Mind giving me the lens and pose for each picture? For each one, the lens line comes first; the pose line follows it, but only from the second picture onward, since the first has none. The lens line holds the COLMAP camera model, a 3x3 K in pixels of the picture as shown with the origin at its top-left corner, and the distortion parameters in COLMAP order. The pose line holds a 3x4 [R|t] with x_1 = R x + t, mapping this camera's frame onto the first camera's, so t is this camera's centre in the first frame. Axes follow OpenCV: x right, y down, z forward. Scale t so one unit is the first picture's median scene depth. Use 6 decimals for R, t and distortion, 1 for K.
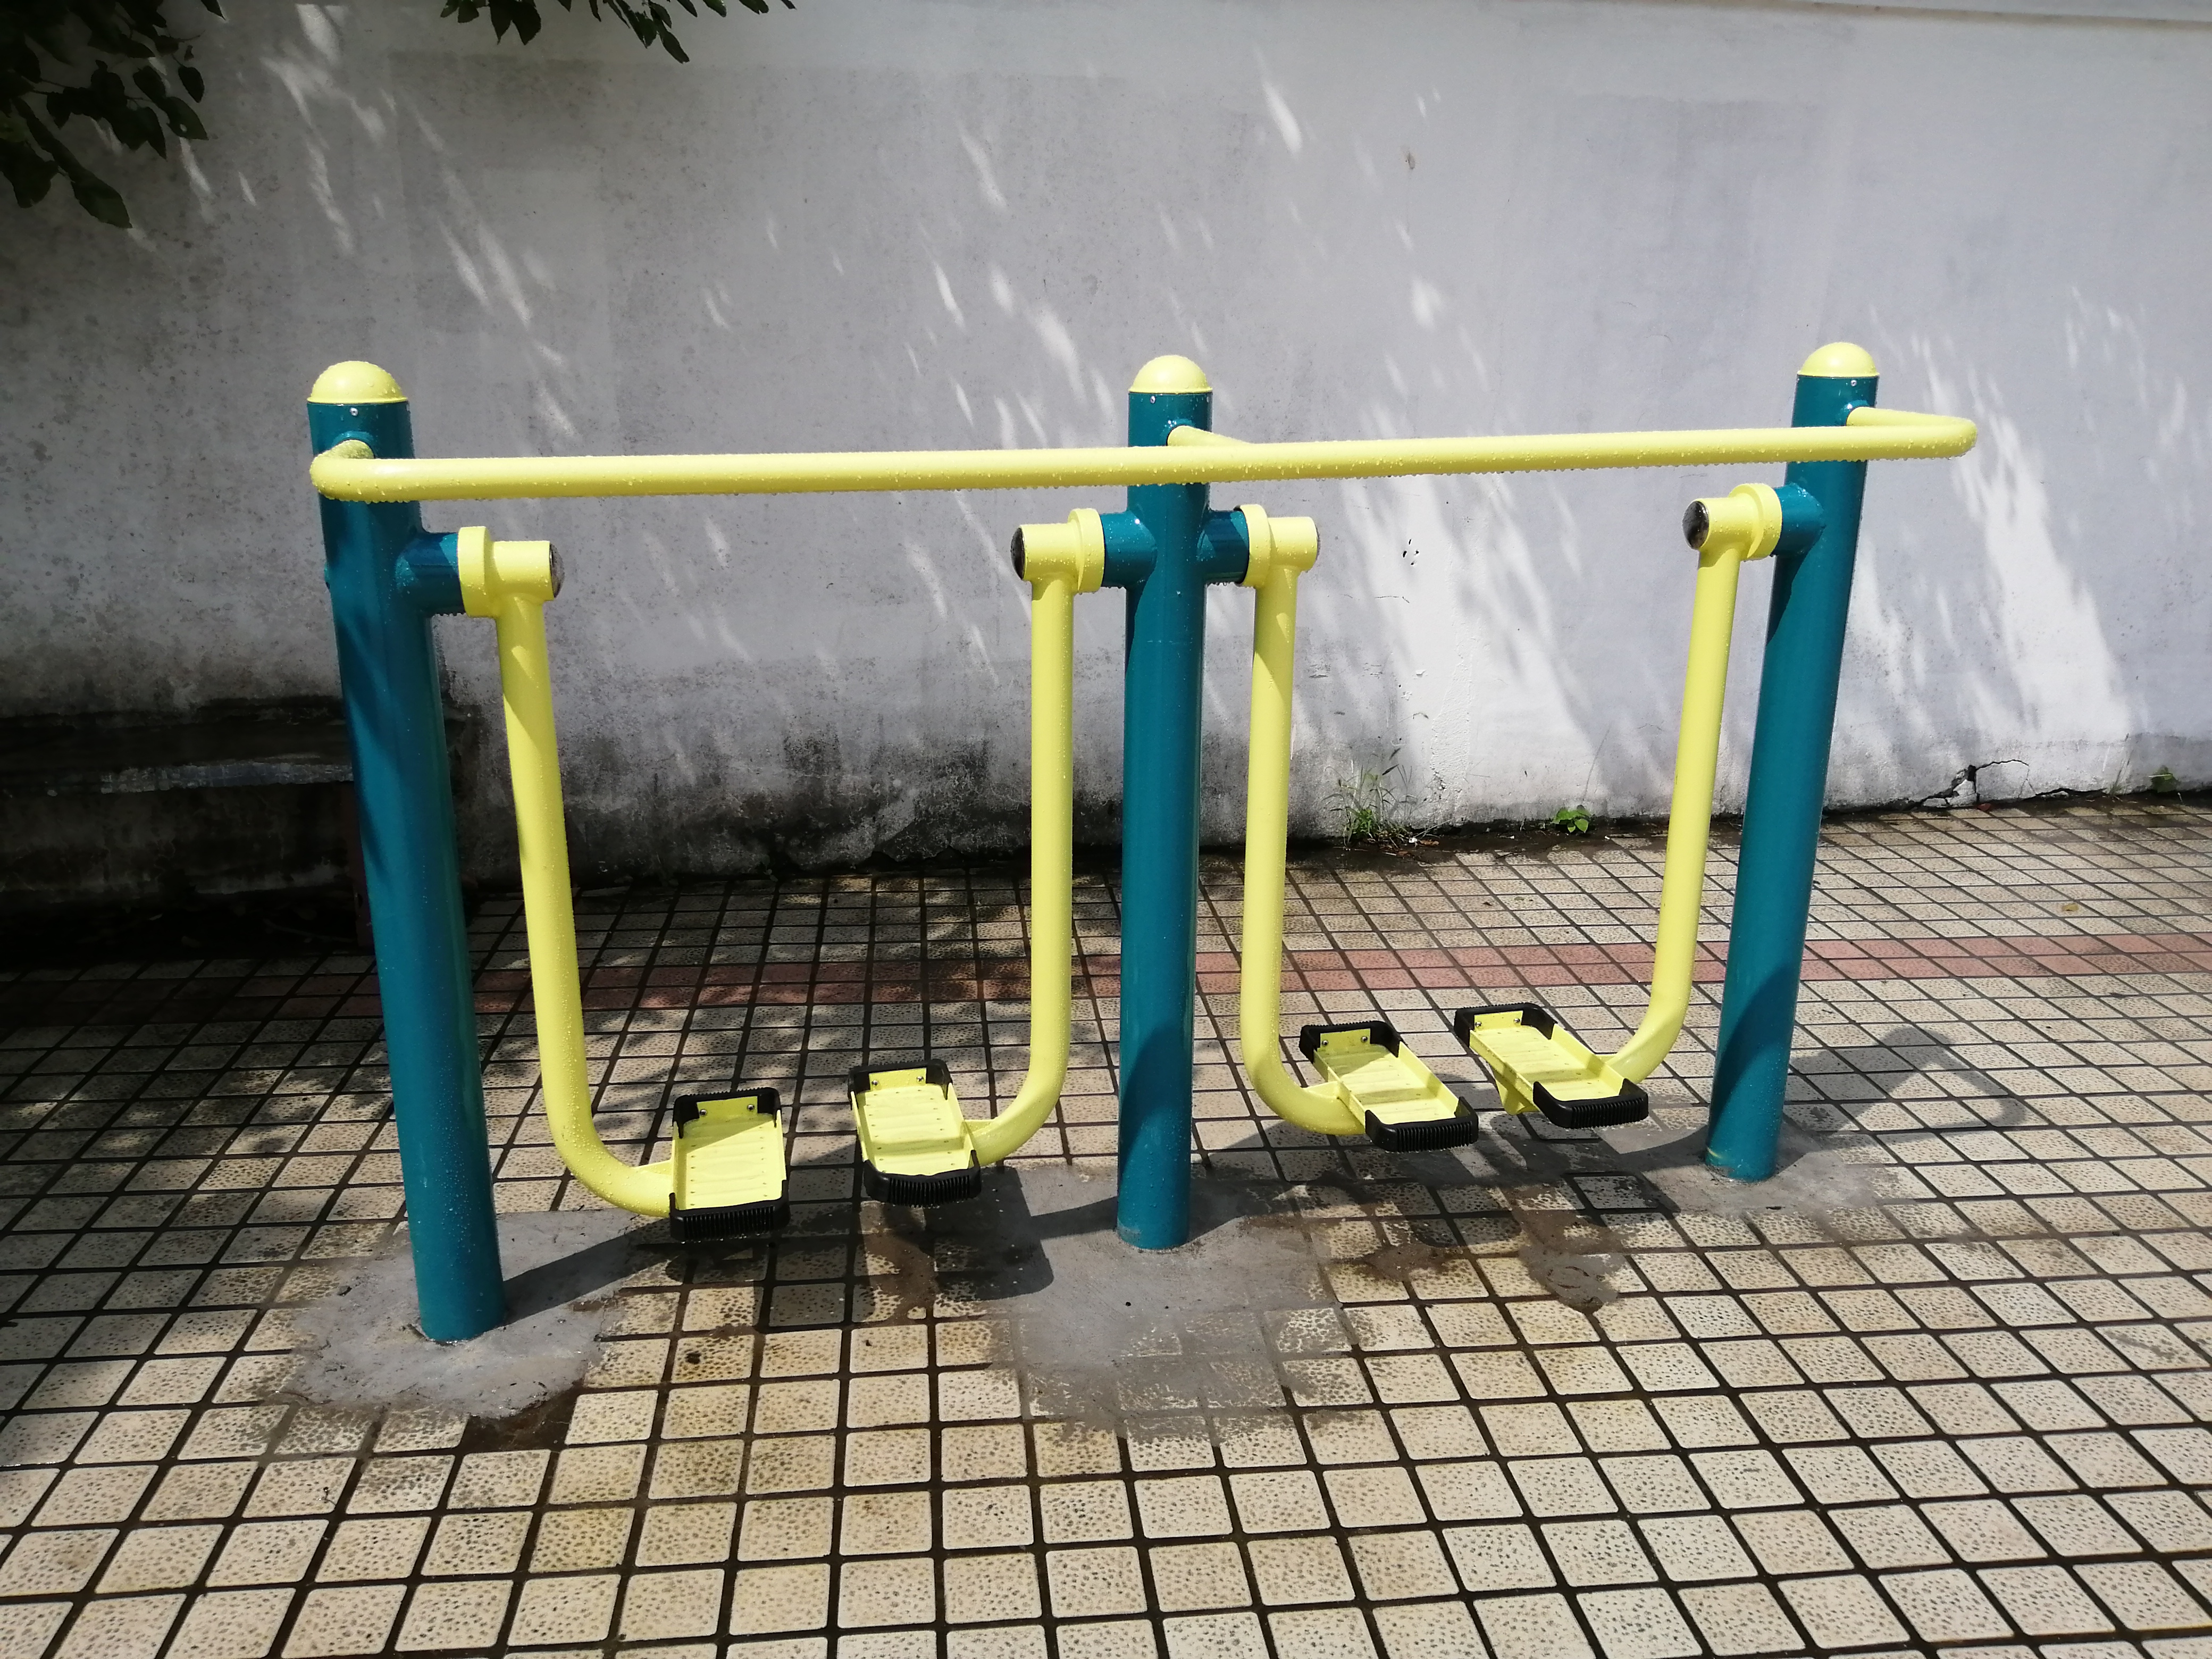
lens RADIAL K [[1749.5, 0, 1103.4], [0, 1749.5, 830.5], [0, 0, 1]] dist [0.027953, -0.009944]
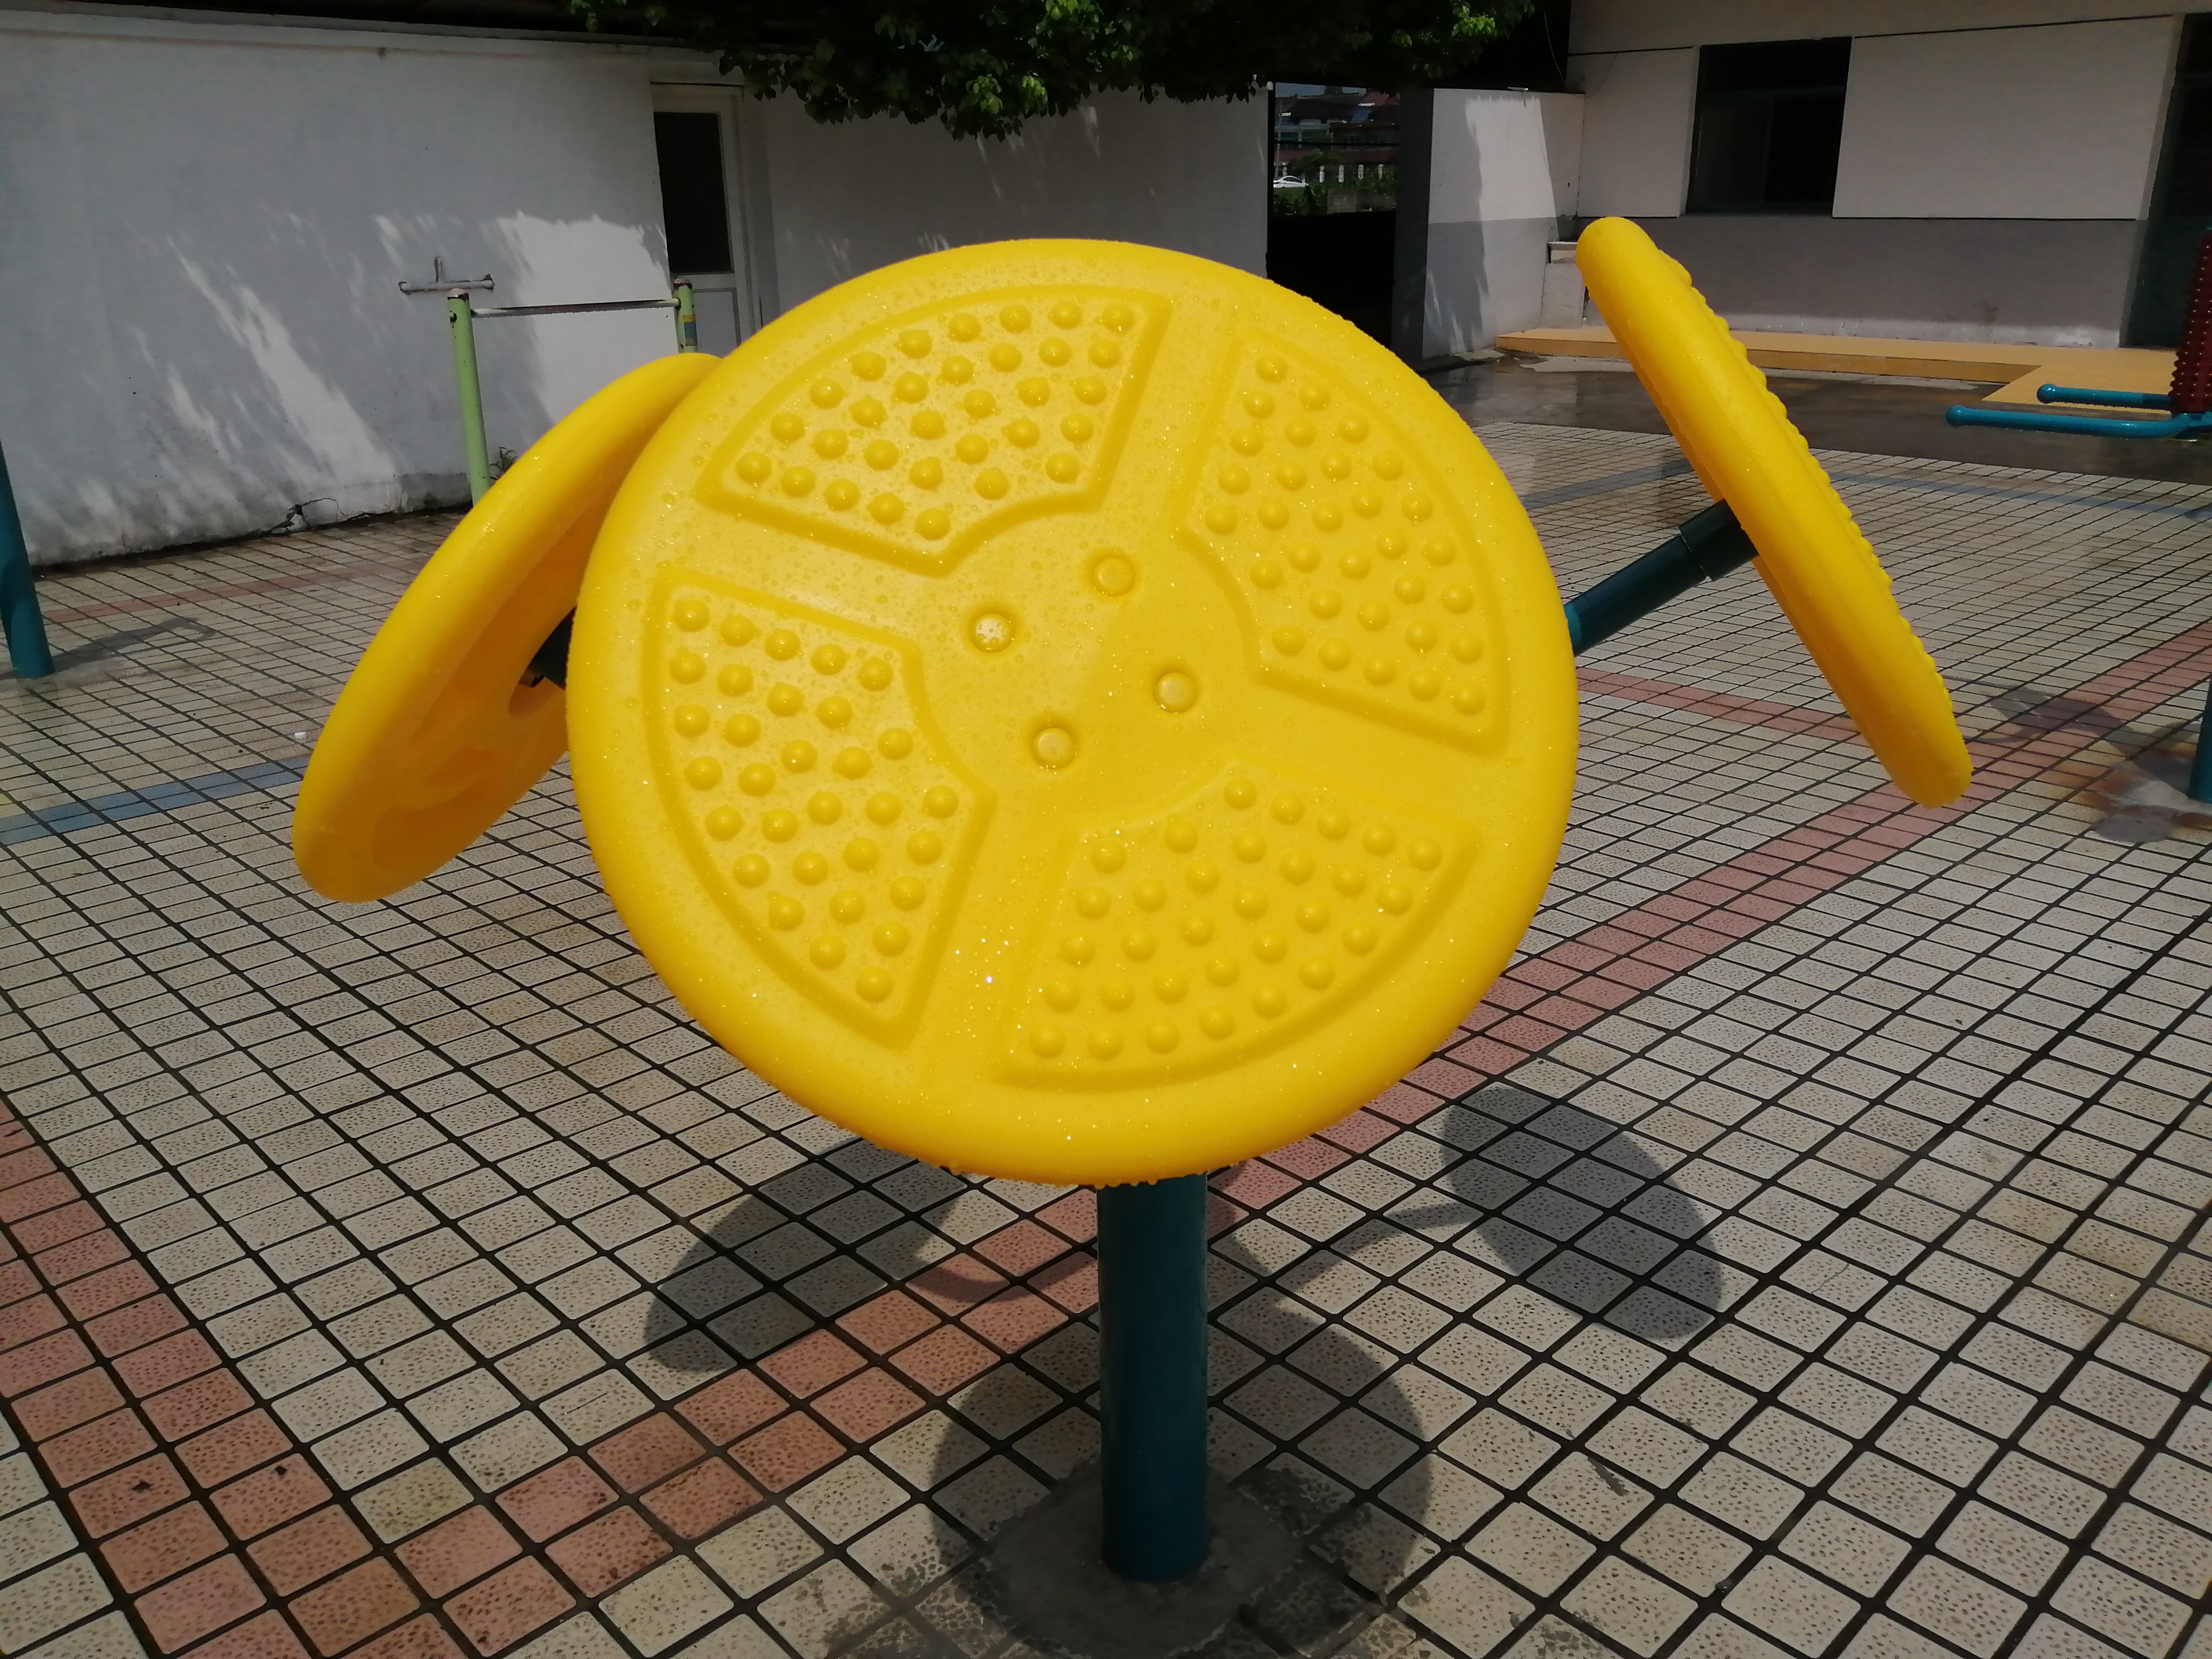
lens RADIAL K [[1749.5, 0, 1101.3], [0, 1749.5, 828.7], [0, 0, 1]] dist [0.027953, -0.009944]
pose [[0.798913, -0.230510, 0.555520, 0.120391], [0.210543, 0.972385, 0.100697, 0.242803], [-0.563391, 0.036512, 0.825383, -0.721846]]
